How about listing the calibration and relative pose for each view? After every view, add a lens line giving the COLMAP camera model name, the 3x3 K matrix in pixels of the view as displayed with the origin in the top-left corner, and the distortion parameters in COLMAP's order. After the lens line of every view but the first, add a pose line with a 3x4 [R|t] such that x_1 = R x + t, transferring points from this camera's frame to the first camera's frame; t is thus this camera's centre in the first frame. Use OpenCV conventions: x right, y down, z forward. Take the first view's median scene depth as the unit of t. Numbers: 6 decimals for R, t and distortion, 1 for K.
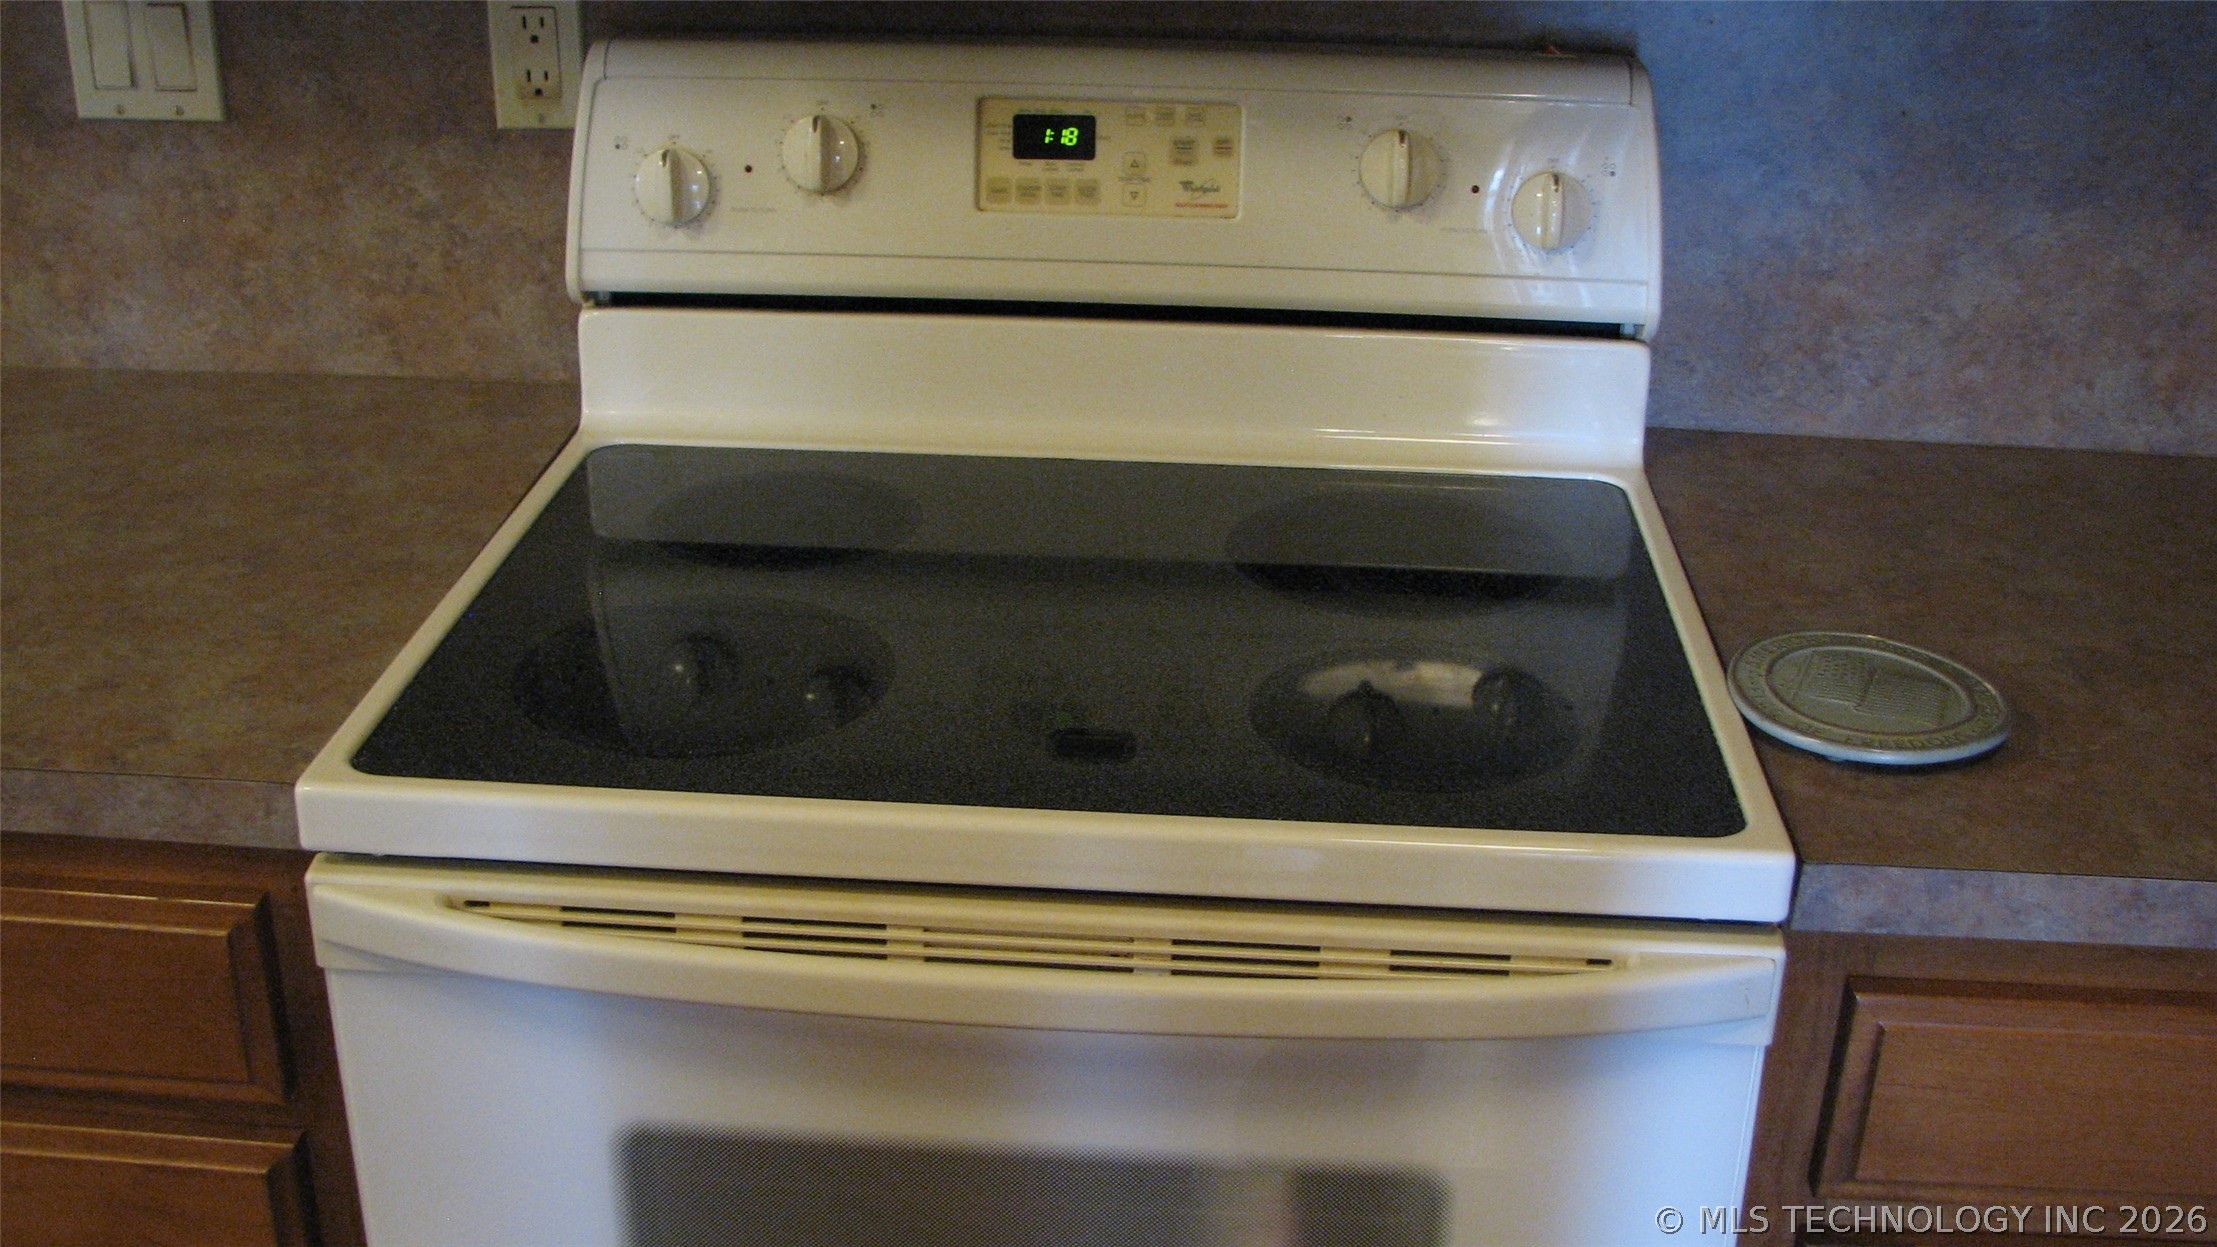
lens RADIAL K [[2393.4, 0, 1108.5], [0, 2393.4, 623.5], [0, 0, 1]] dist [-0.183728, 0.207874]
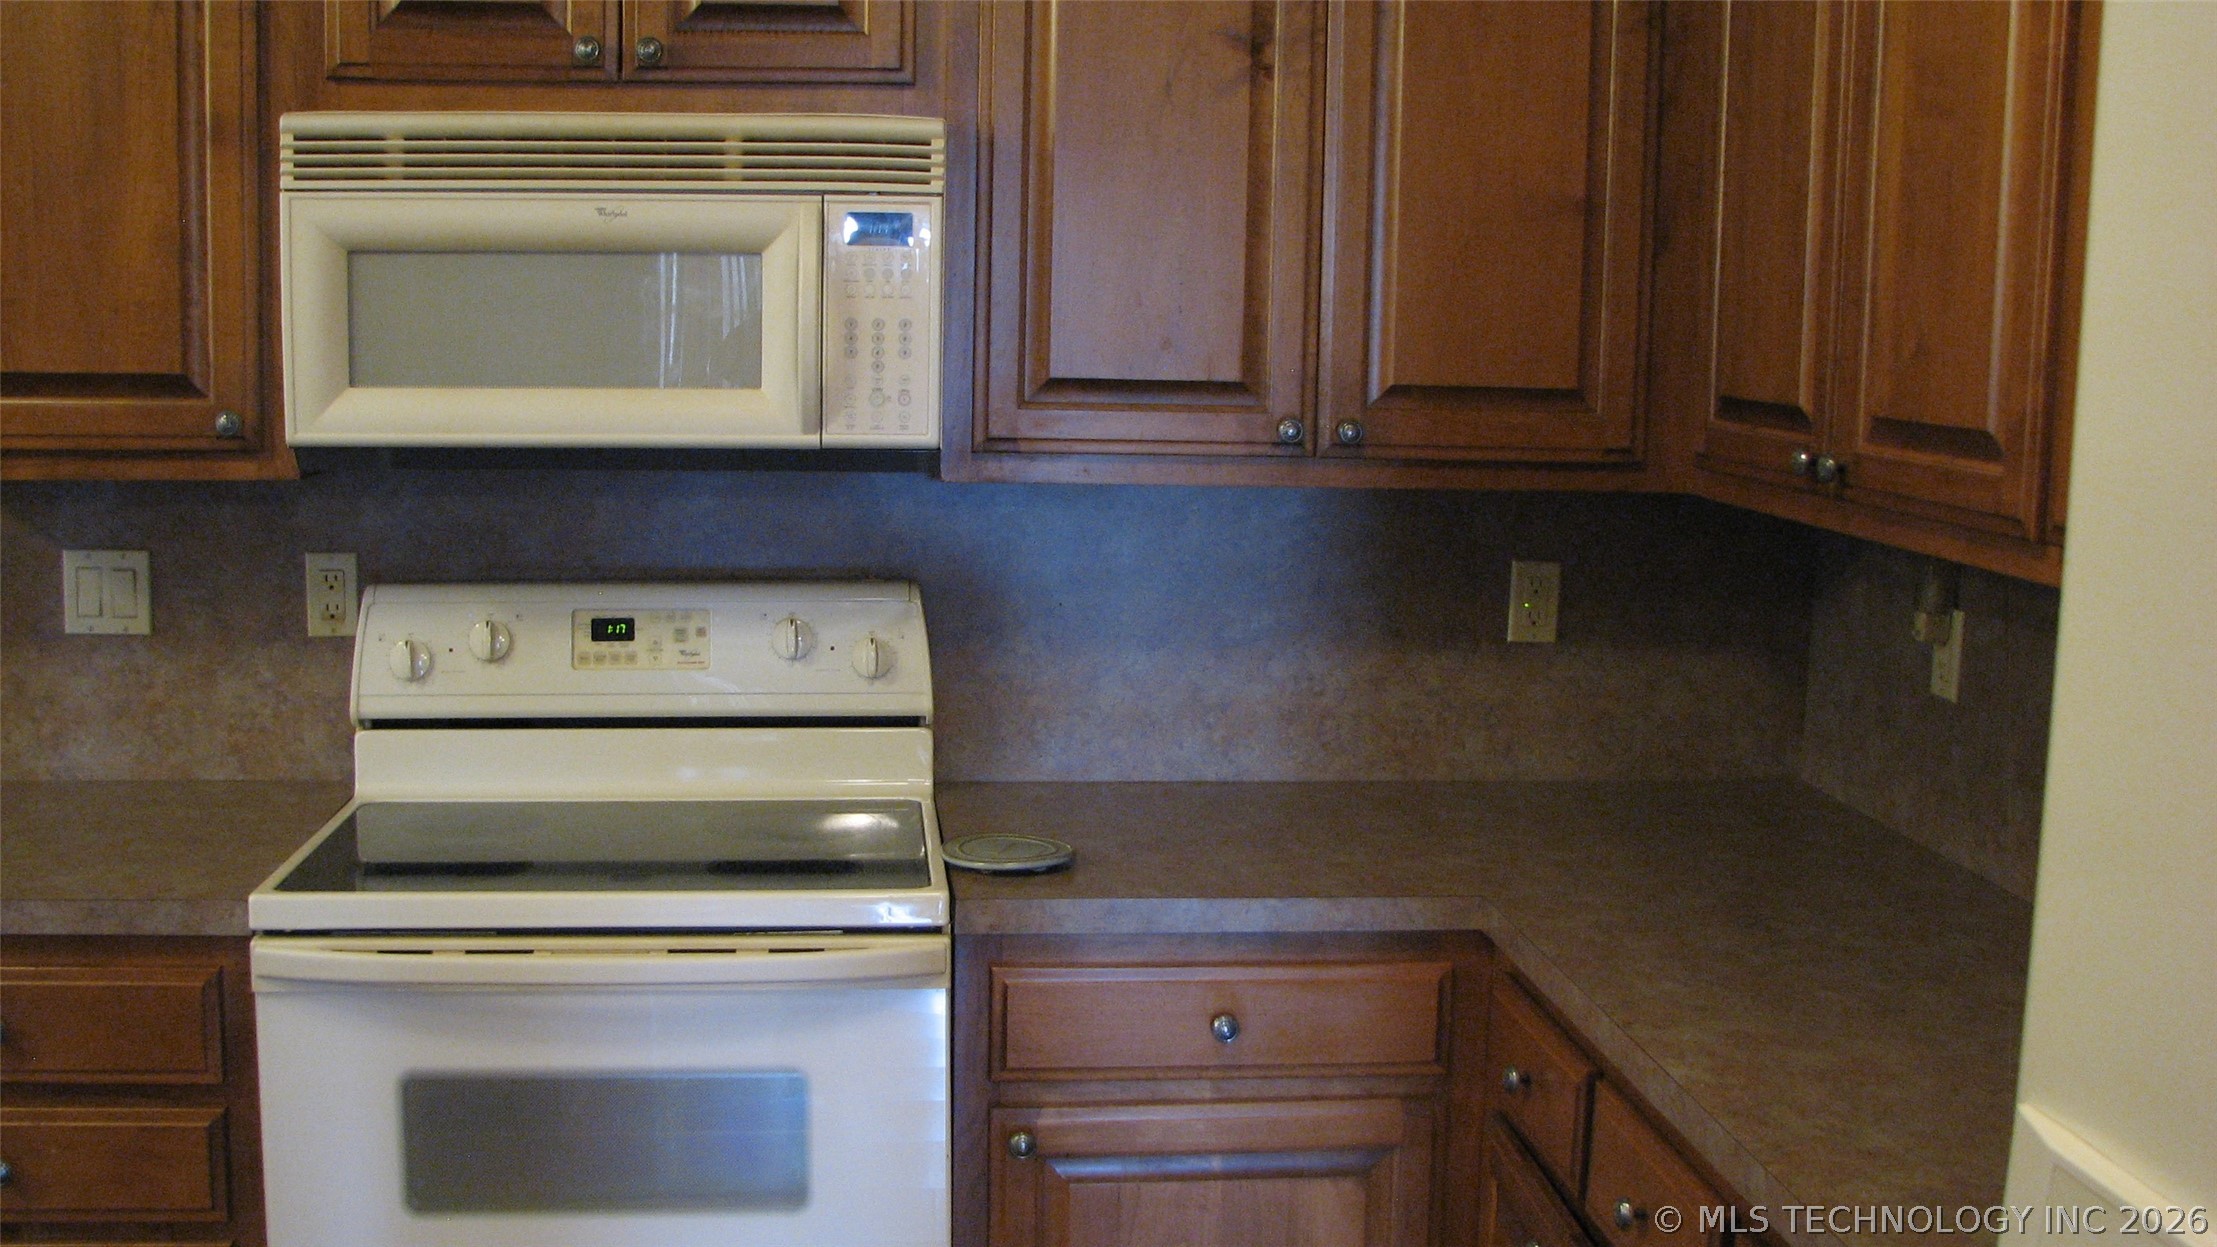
lens RADIAL K [[2393.4, 0, 1108.5], [0, 2393.4, 623.5], [0, 0, 1]] dist [-0.183728, 0.207874]
pose [[0.986808, -0.024102, 0.160088, 0.063386], [0.067751, 0.959580, -0.273158, 0.331444], [-0.147034, 0.280401, 0.948555, -0.853785]]
